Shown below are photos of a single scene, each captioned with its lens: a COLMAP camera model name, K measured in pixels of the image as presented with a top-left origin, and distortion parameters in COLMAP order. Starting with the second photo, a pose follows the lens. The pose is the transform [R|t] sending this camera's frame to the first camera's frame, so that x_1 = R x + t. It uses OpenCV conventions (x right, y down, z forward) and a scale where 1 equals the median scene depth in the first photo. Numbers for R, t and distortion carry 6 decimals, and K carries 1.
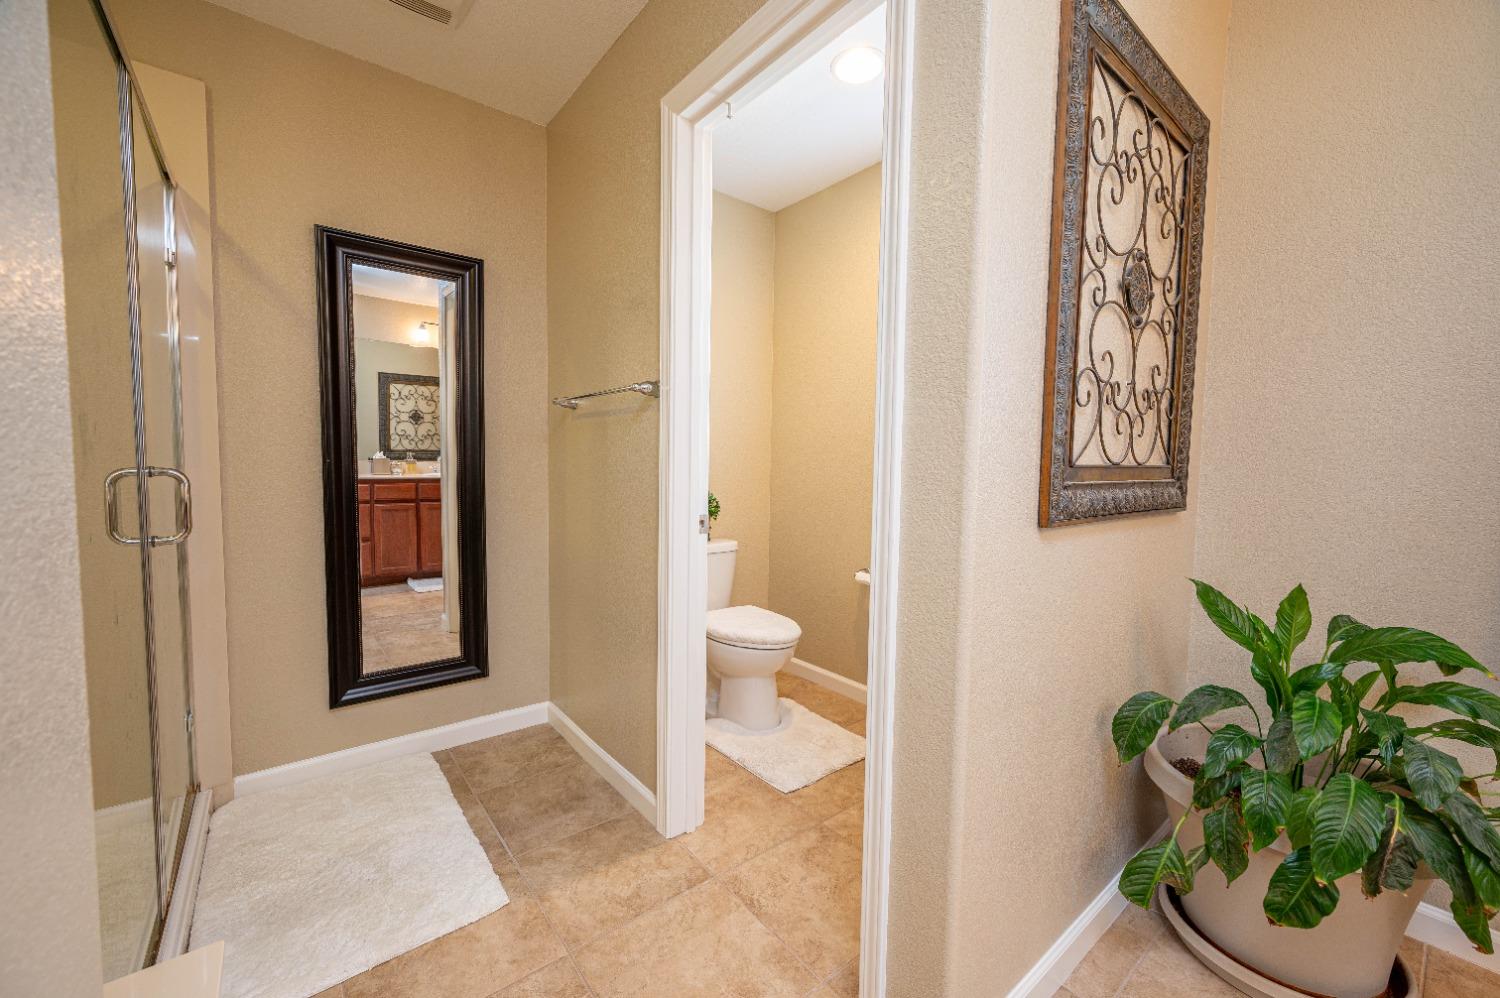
lens RADIAL K [[587.4, 0, 748.4], [0, 587.4, 496.8], [0, 0, 1]] dist [-0.000679, -0.000103]
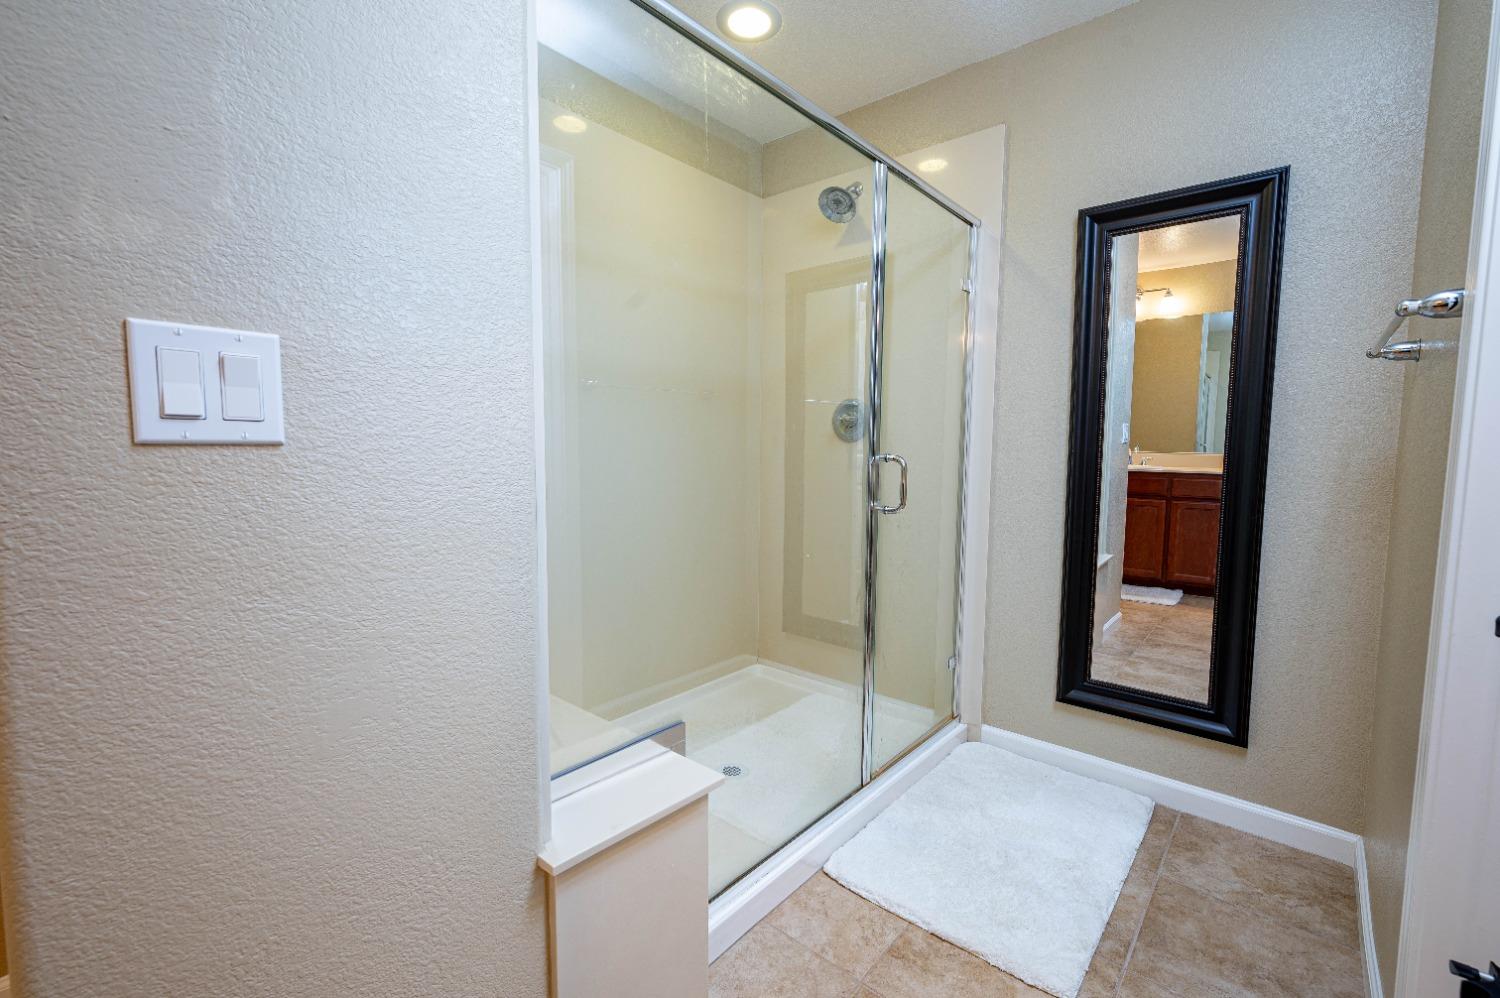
lens RADIAL K [[643.9, 0, 748.9], [0, 643.9, 487.9], [0, 0, 1]] dist [0.000593, 0.000170]
pose [[0.178721, 0.055377, -0.982340, 0.236368], [-0.063507, 0.996982, 0.044649, -0.011649], [0.981848, 0.054406, 0.181698, 0.261860]]
